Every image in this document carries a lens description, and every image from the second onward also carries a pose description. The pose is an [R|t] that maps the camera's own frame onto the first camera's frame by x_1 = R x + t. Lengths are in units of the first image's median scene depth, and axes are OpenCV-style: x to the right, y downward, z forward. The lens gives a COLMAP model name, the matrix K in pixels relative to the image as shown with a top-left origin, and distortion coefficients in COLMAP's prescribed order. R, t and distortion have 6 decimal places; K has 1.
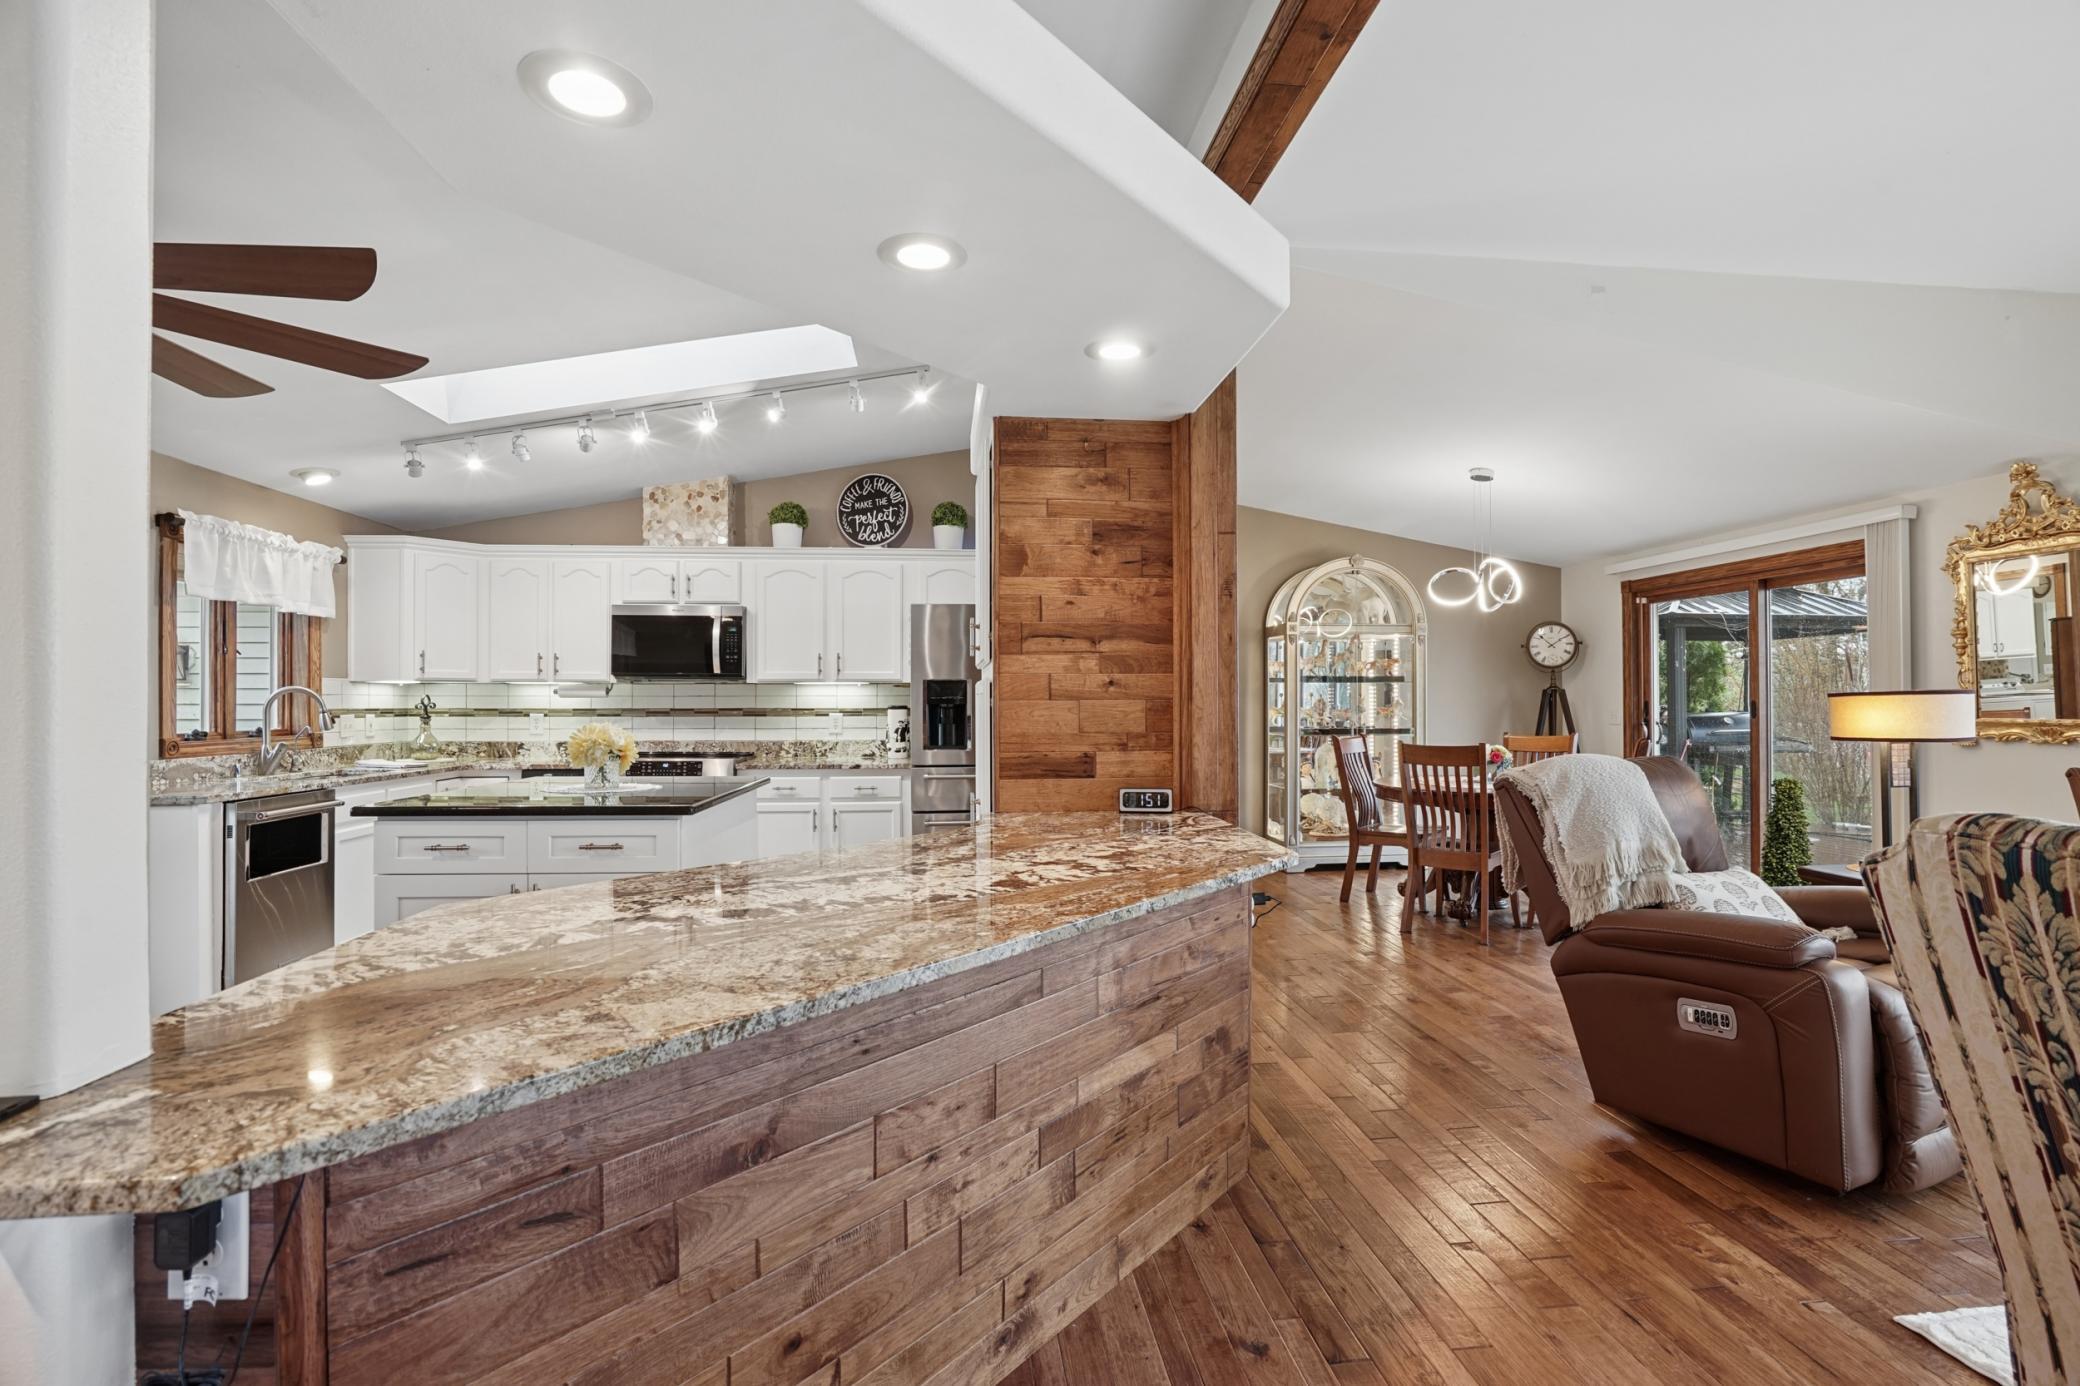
lens RADIAL K [[961.2, 0, 1040.9], [0, 961.2, 701.5], [0, 0, 1]] dist [-0.066362, 0.029769]
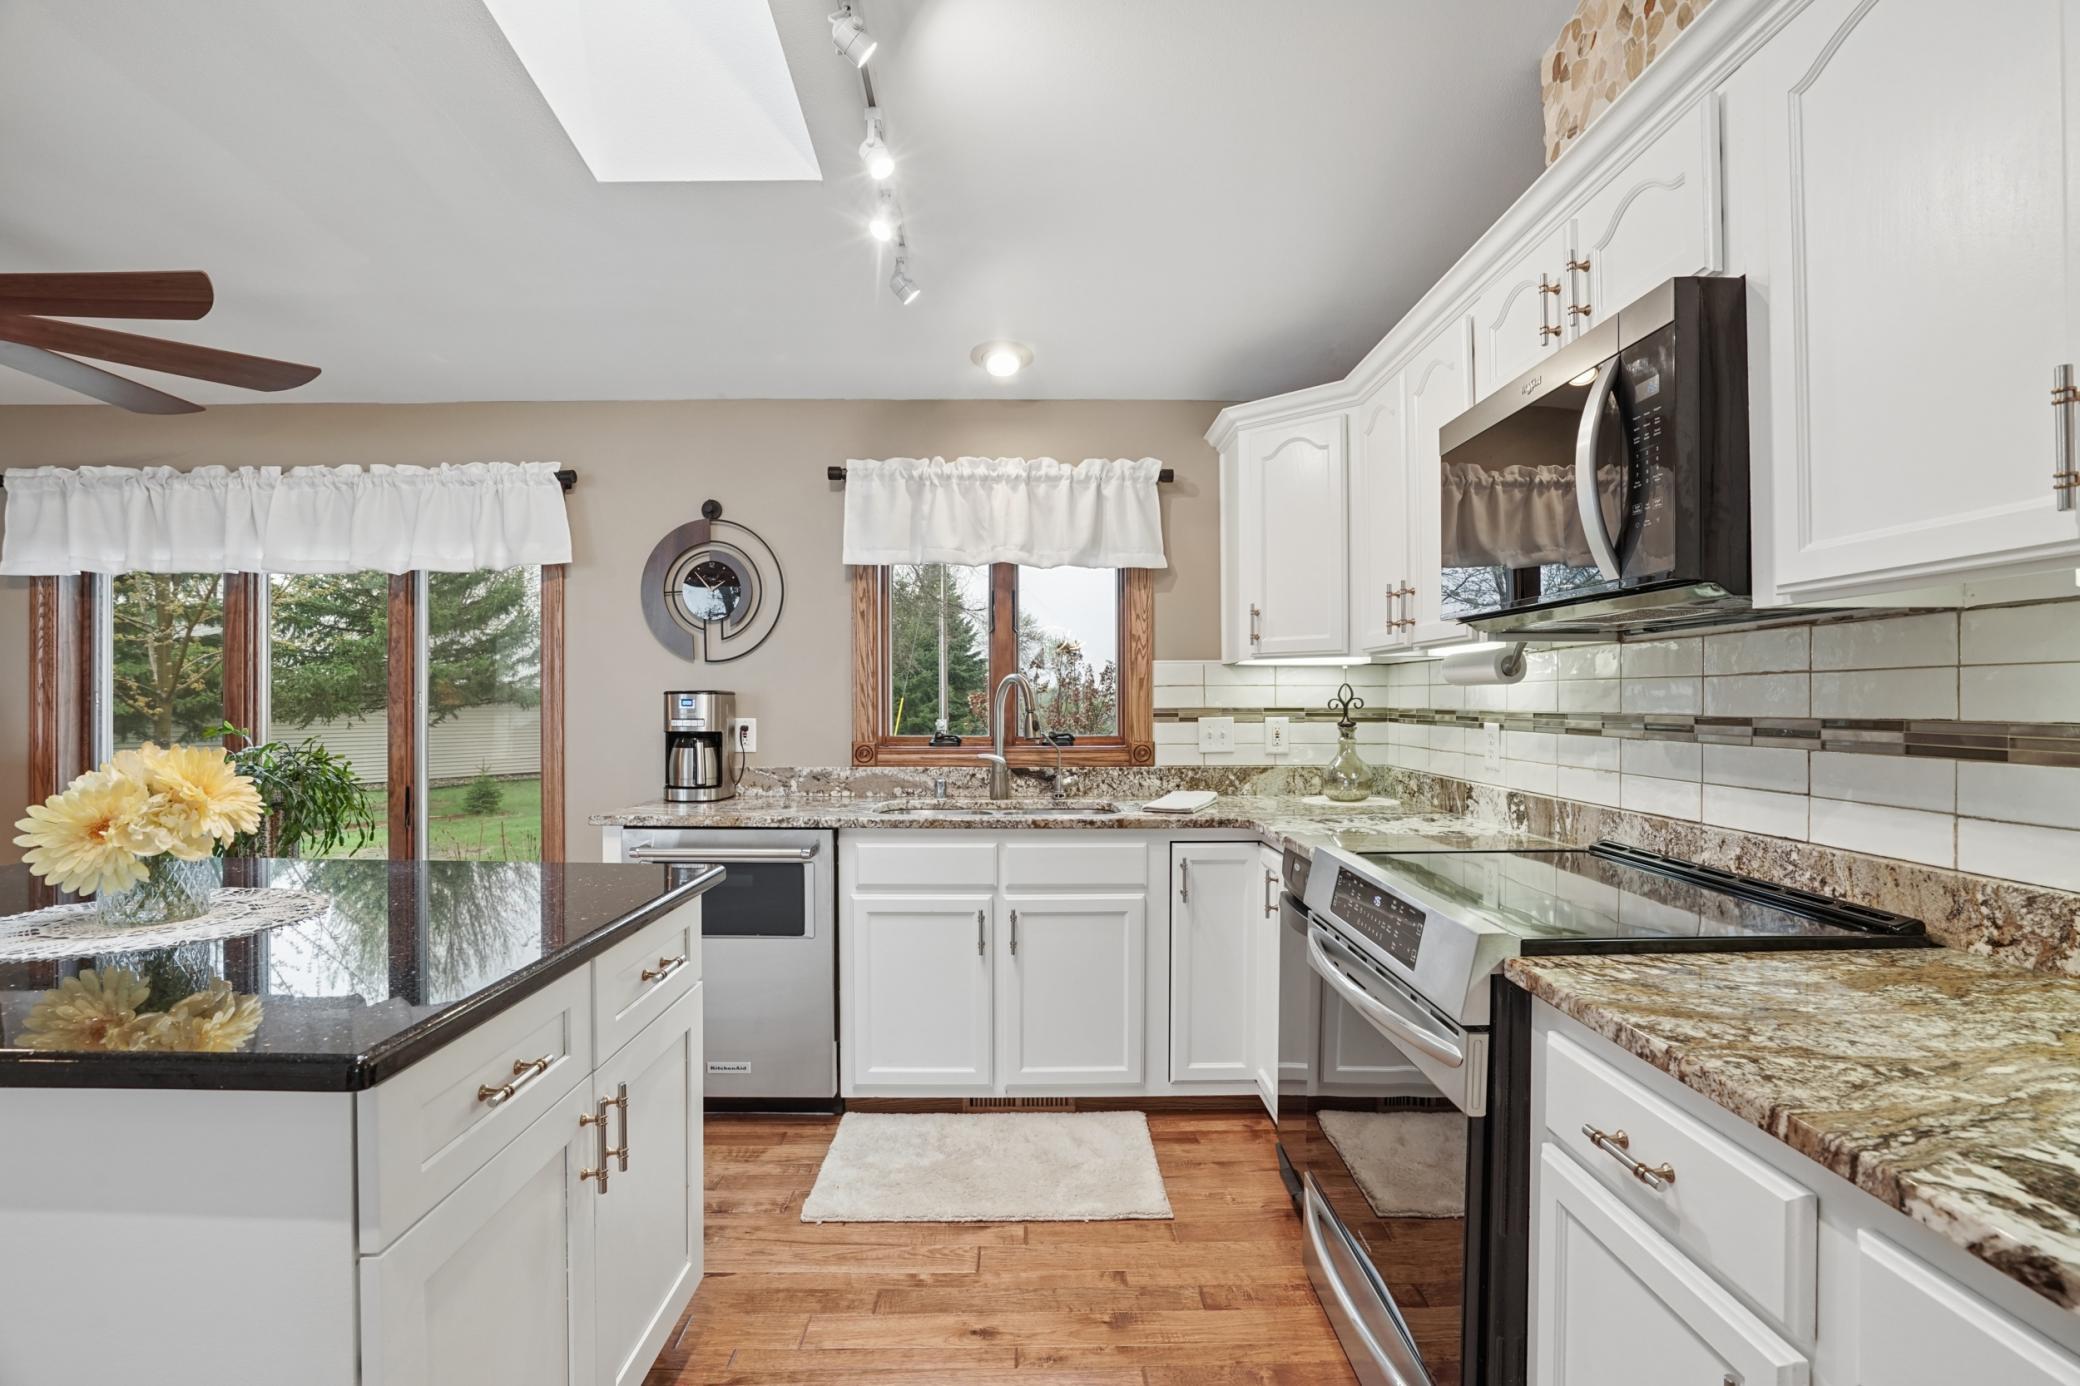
lens RADIAL K [[961.2, 0, 1040.9], [0, 961.2, 701.5], [0, 0, 1]] dist [-0.066362, 0.029769]
pose [[-0.086153, 0.001699, -0.996280, -0.076719], [0.000870, 0.999998, 0.001630, 0.002166], [0.996282, -0.000726, -0.086155, 0.880067]]
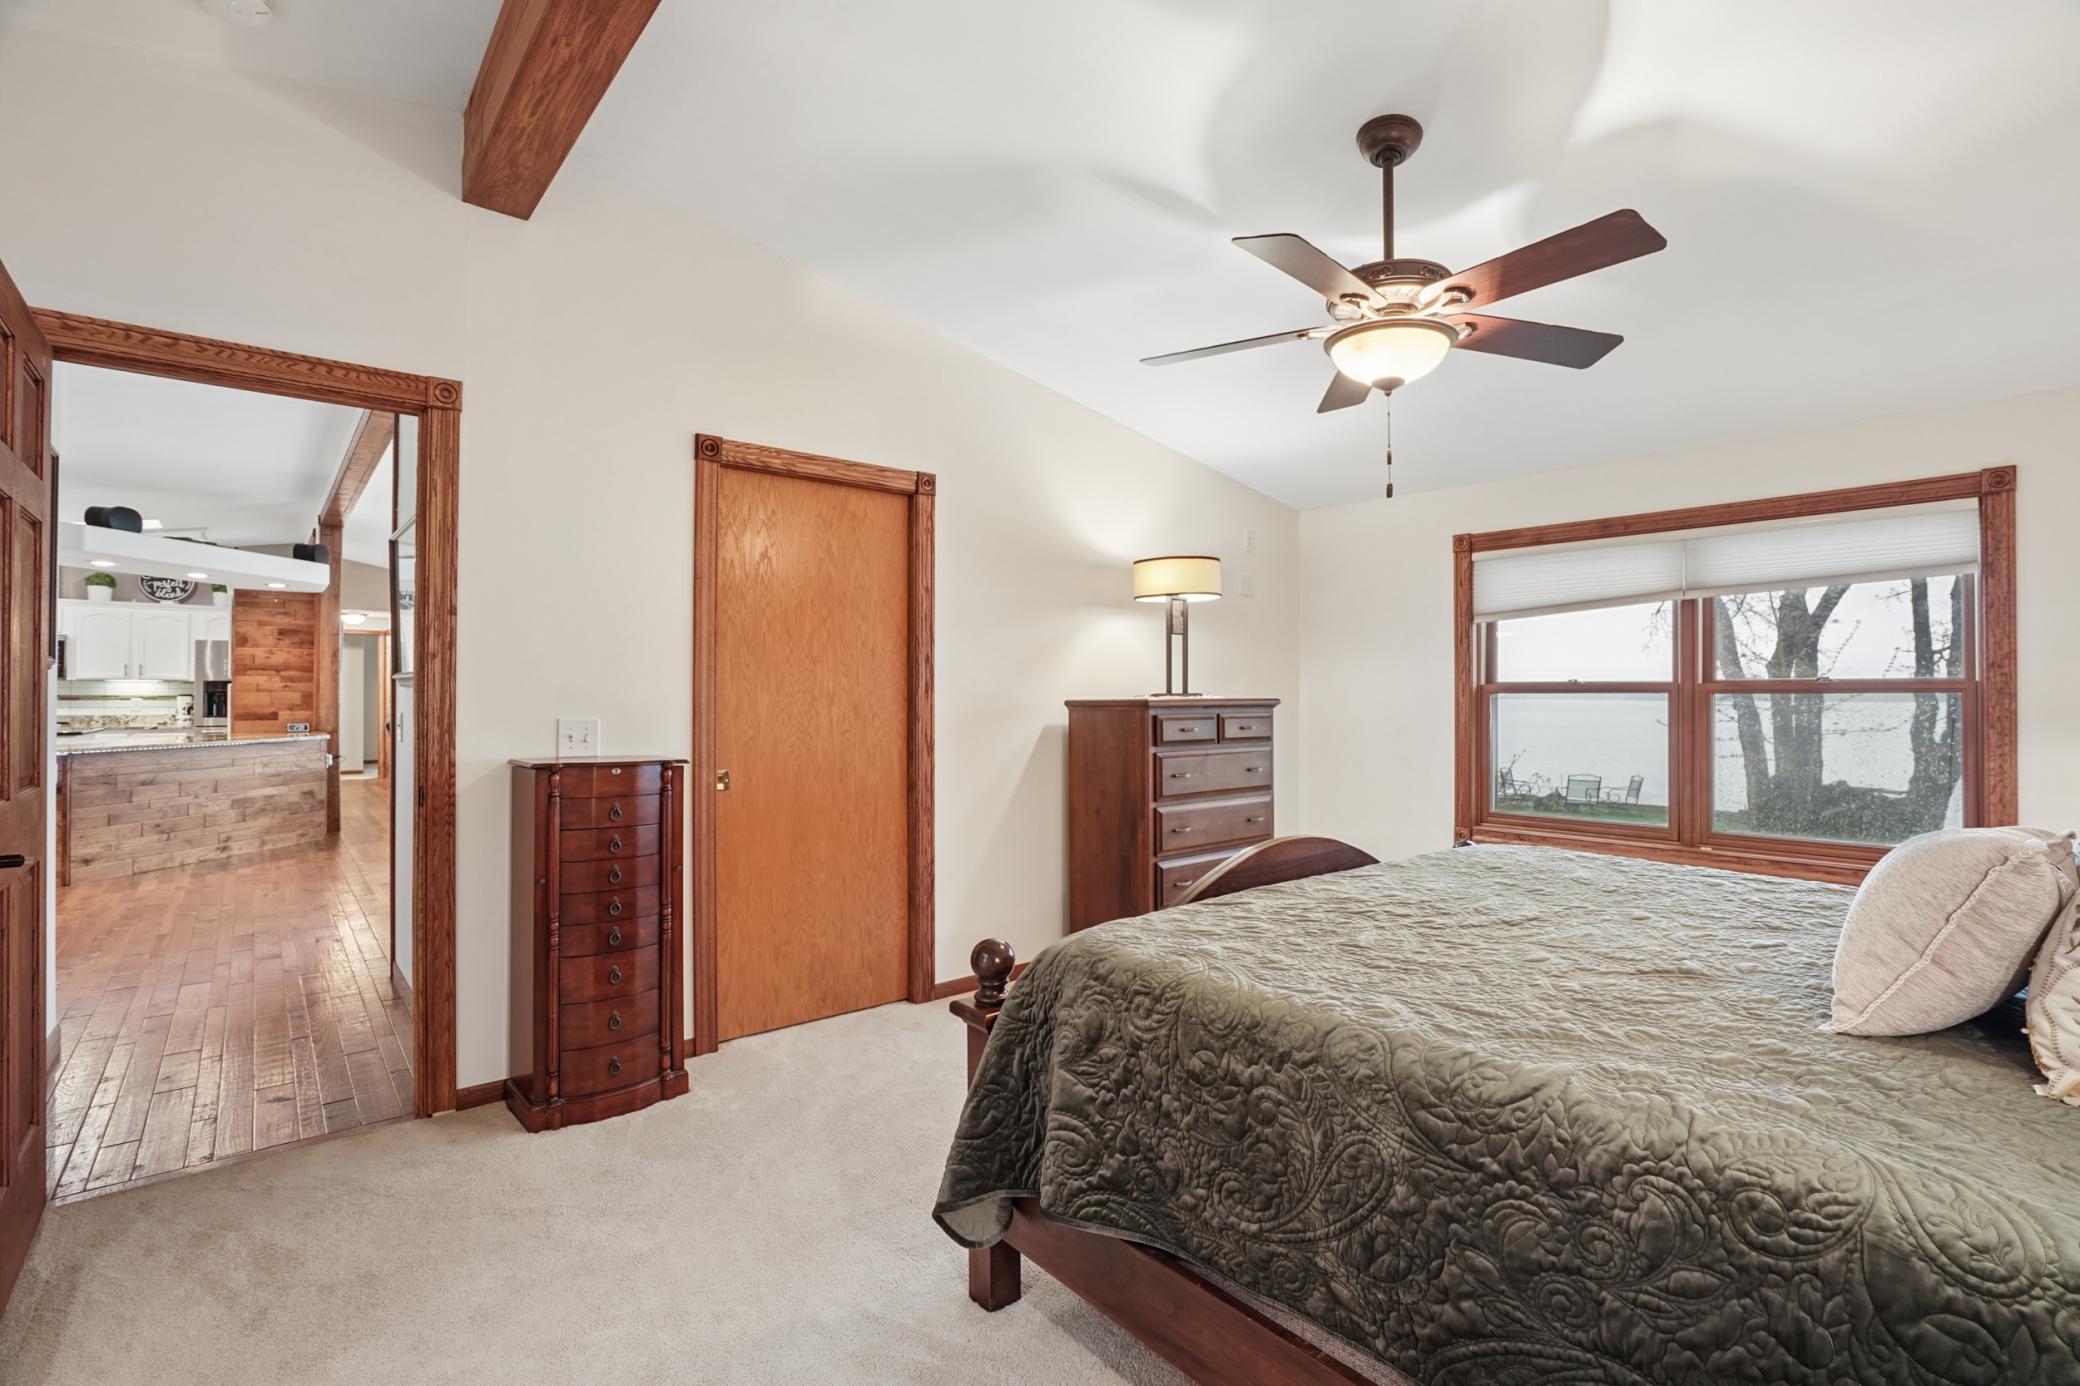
lens RADIAL K [[969.5, 0, 1040.0], [0, 969.5, 693.0], [0, 0, 1]] dist [-0.046117, 0.019344]
pose [[0.830634, 0.008366, 0.556755, 0.195775], [-0.007517, 0.999964, -0.003810, -0.003212], [-0.556767, -0.001021, 0.830668, -1.369788]]
